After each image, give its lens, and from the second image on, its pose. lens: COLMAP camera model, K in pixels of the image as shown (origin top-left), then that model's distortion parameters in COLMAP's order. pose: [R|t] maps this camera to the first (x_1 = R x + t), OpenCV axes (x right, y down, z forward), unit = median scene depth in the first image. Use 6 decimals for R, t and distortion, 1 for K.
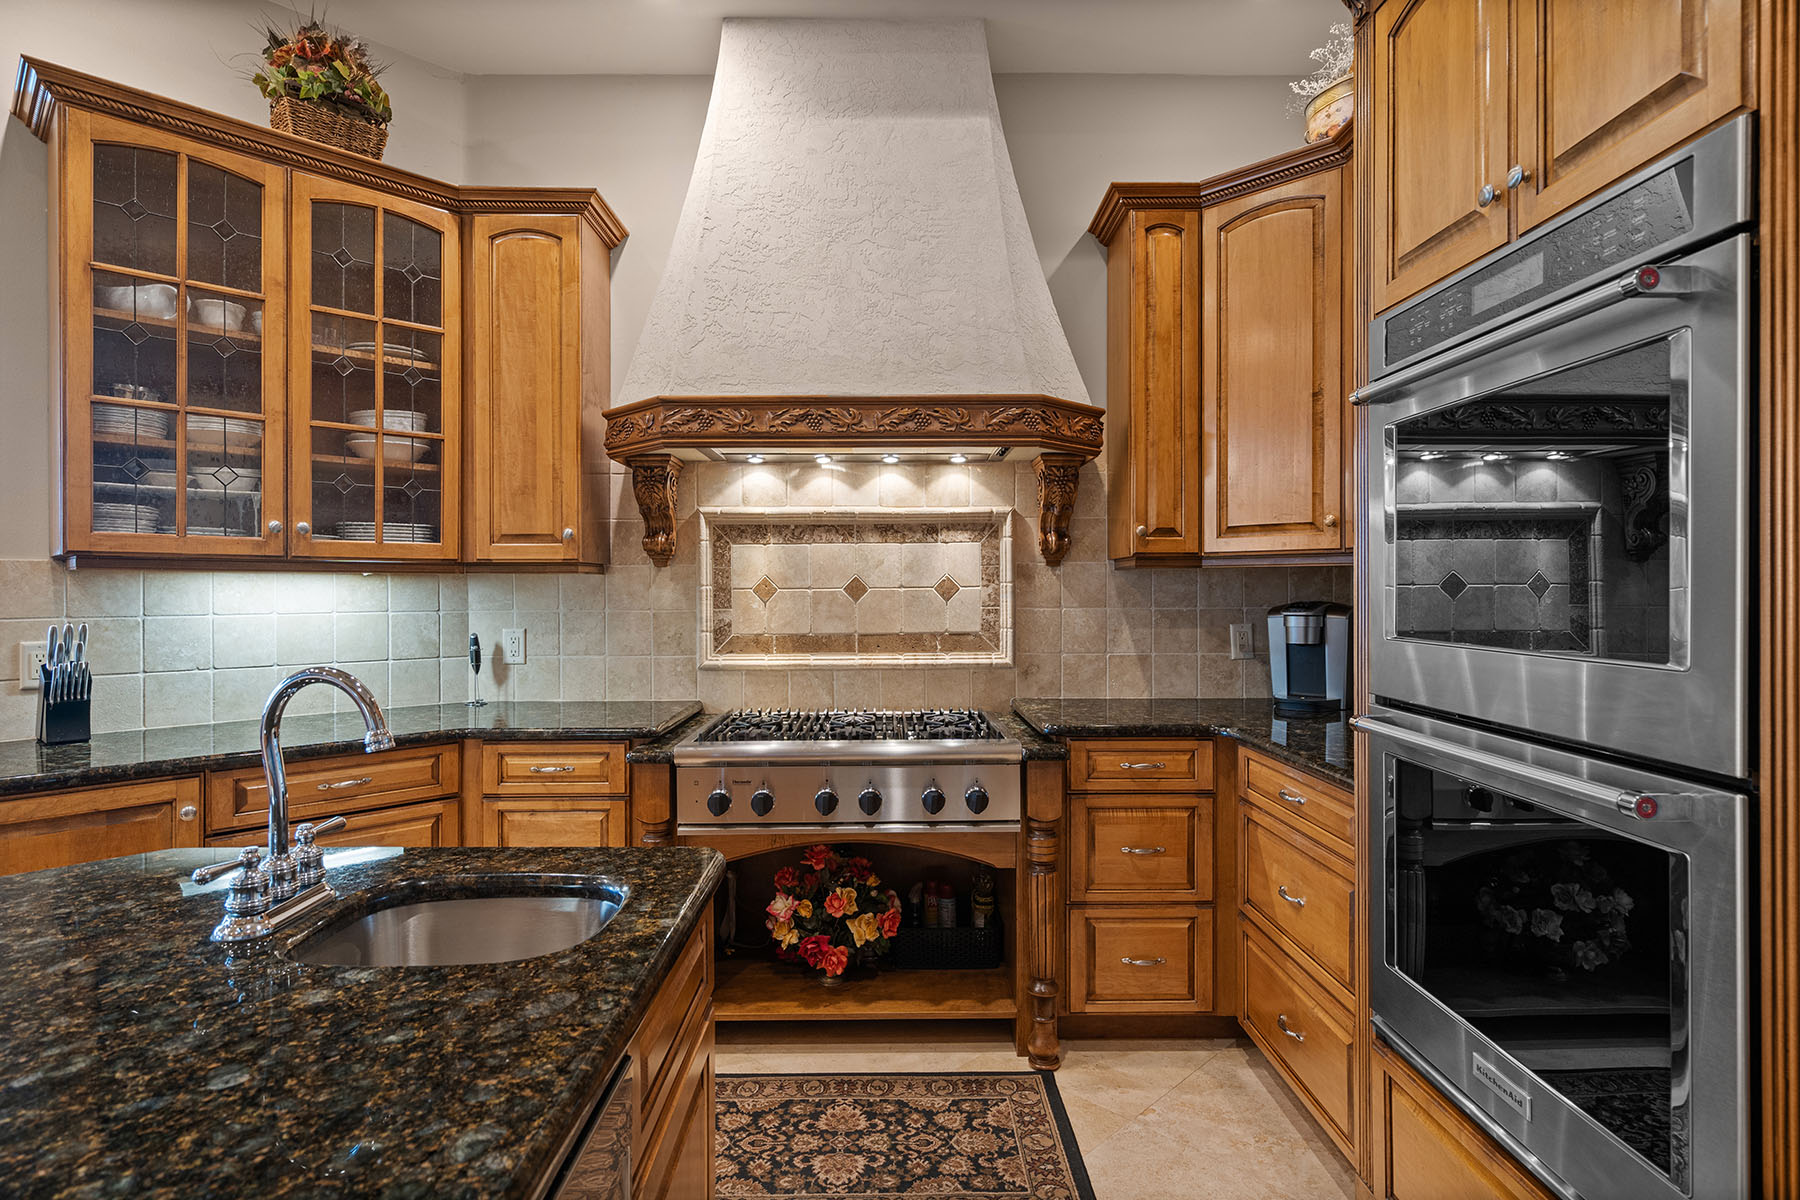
lens RADIAL K [[953.8, 0, 878.0], [0, 953.8, 591.2], [0, 0, 1]] dist [0.006285, 0.001336]
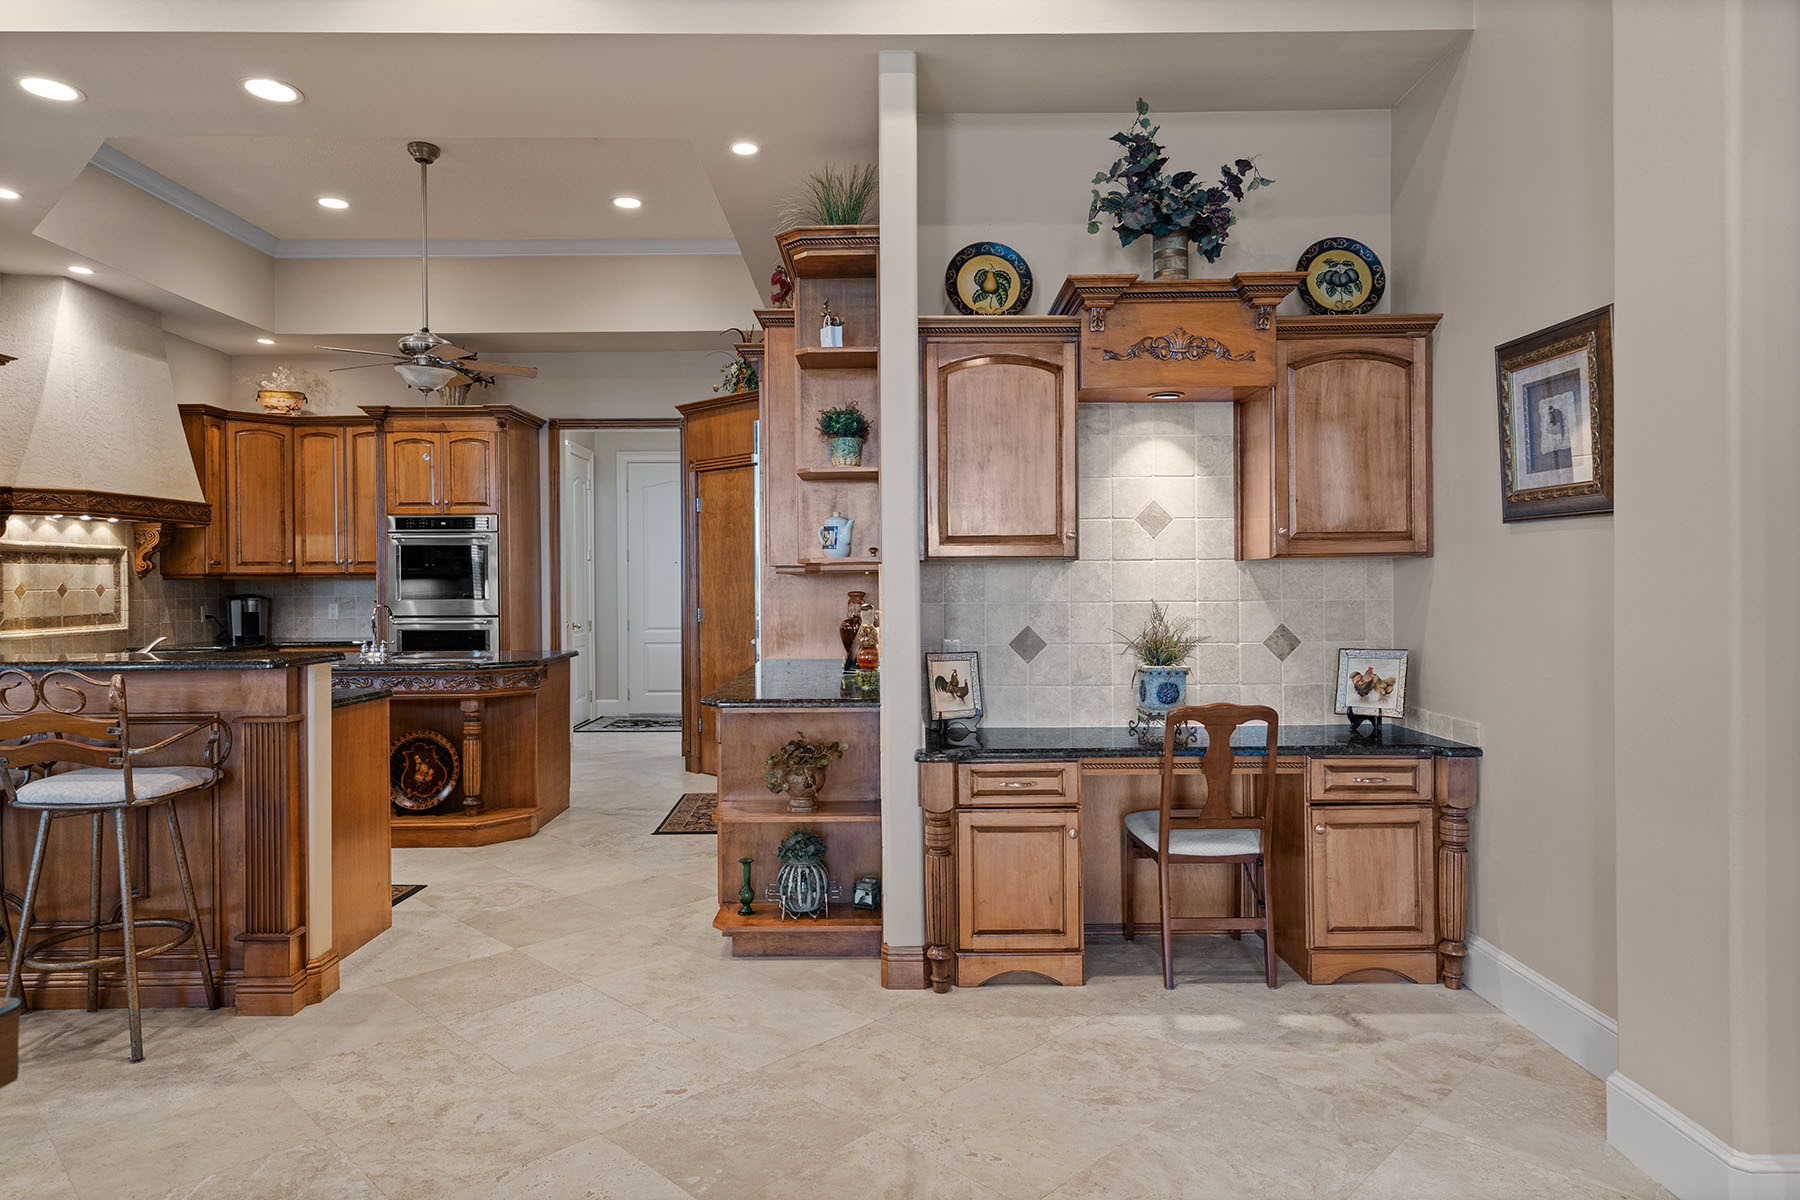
lens RADIAL K [[1083.3, 0, 857.6], [0, 1083.3, 575.8], [0, 0, 1]] dist [0.005304, -0.001660]
pose [[0.032184, 0.006758, 0.999459, -1.954438], [0.009973, 0.999925, -0.007082, -0.000330], [-0.999432, 0.010196, 0.032114, -0.510923]]
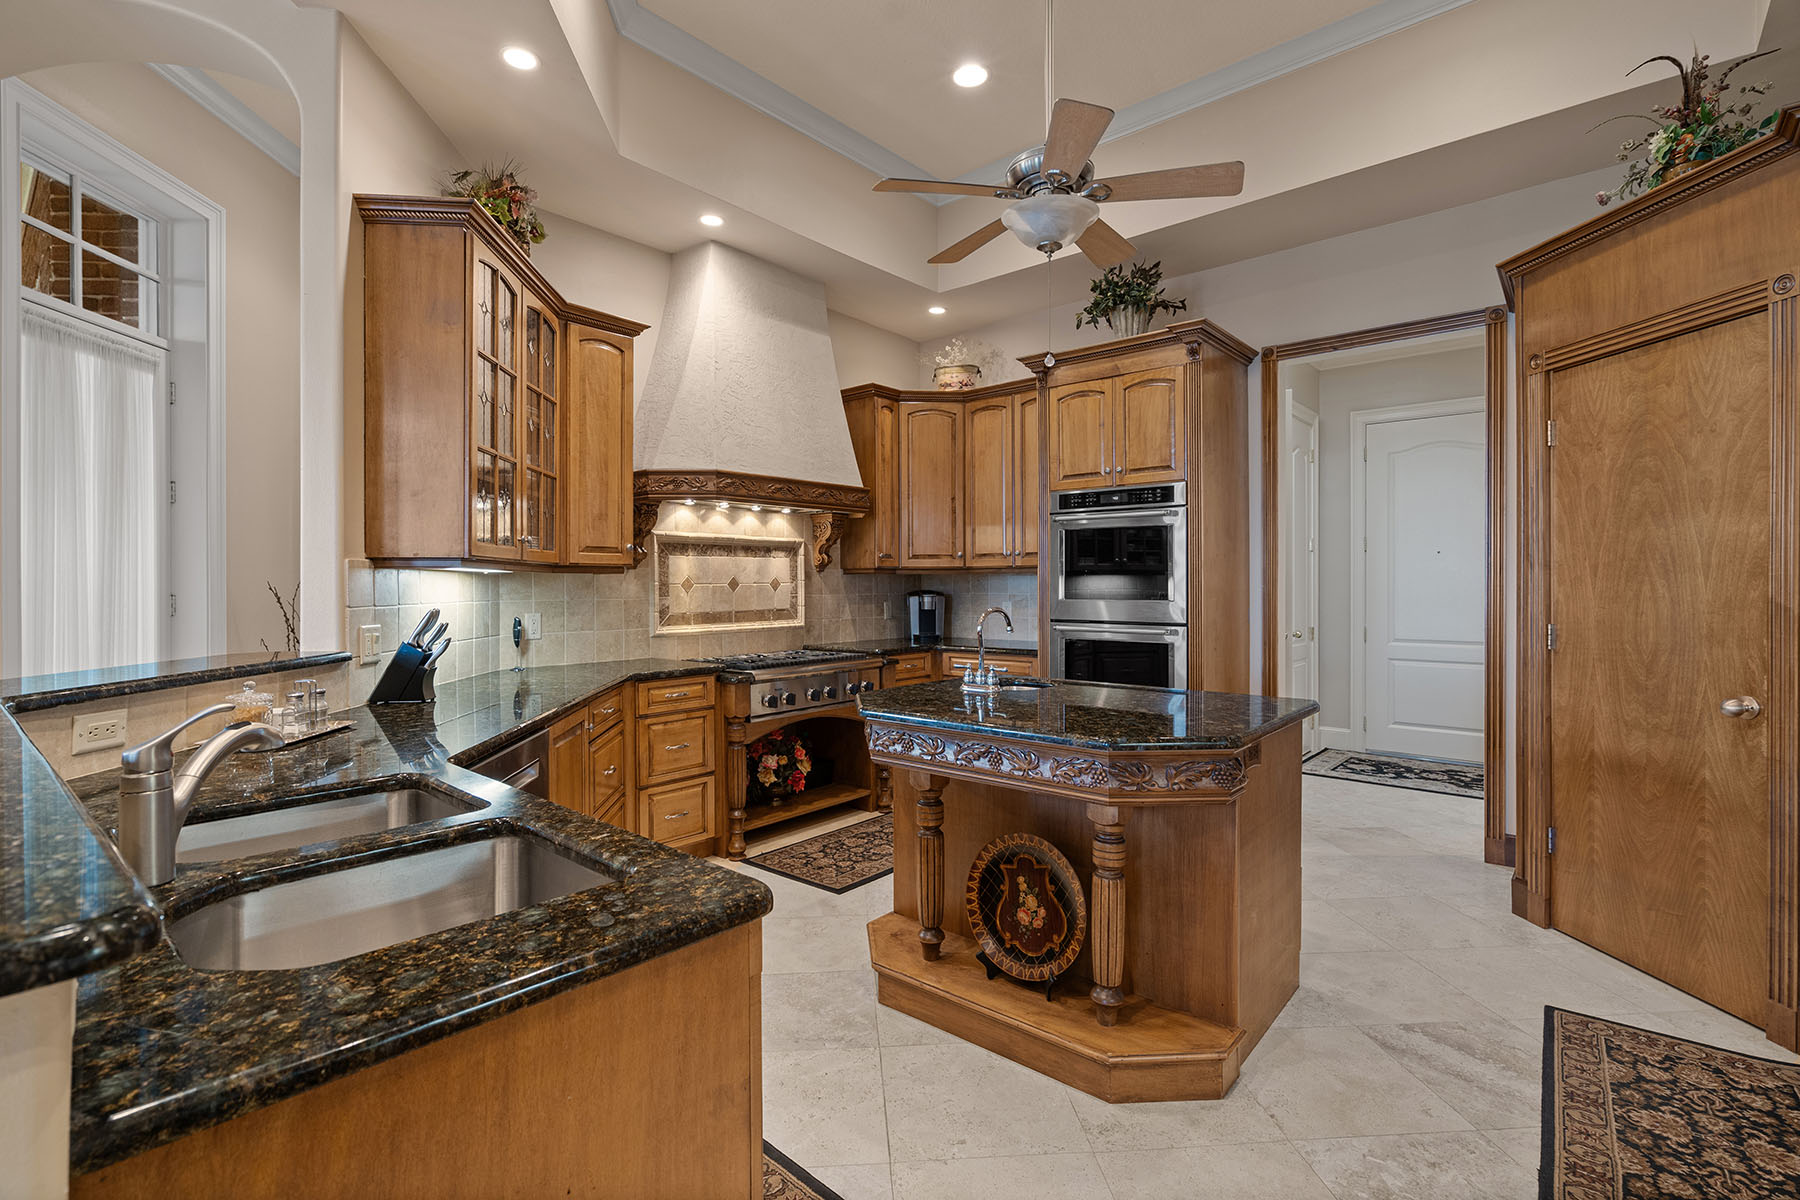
lens RADIAL K [[859.3, 0, 909.4], [0, 859.3, 589.8], [0, 0, 1]] dist [-0.004908, 0.002267]
pose [[0.640140, -0.004079, 0.768248, -0.977999], [0.002687, 0.999992, 0.003071, 0.003621], [-0.768254, 0.000098, 0.640145, -0.193202]]
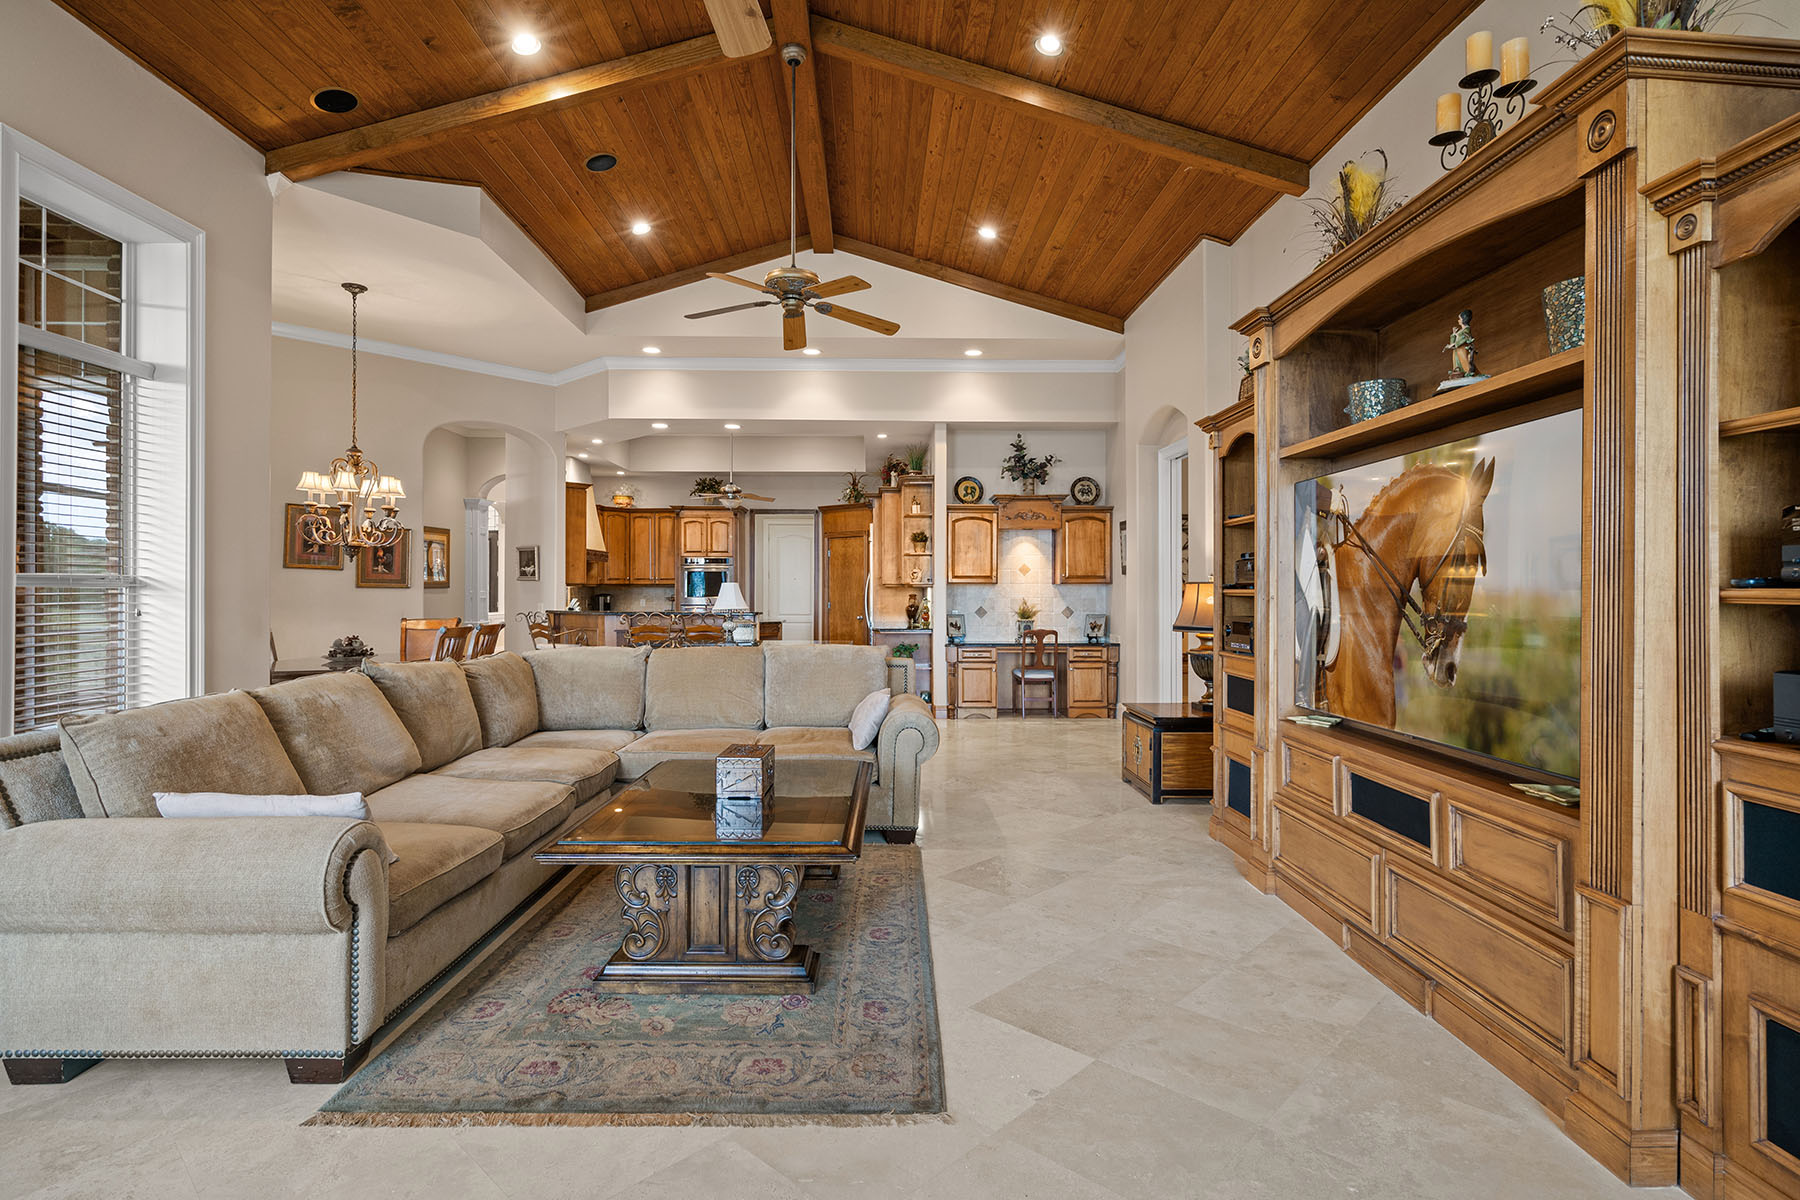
lens RADIAL K [[953.8, 0, 888.0], [0, 953.8, 586.3], [0, 0, 1]] dist [0.006285, 0.001336]
pose [[-0.013769, 0.006671, 0.999883, -3.847525], [0.001906, 0.999976, -0.006645, 0.004705], [-0.999903, 0.001814, -0.013781, -0.314772]]
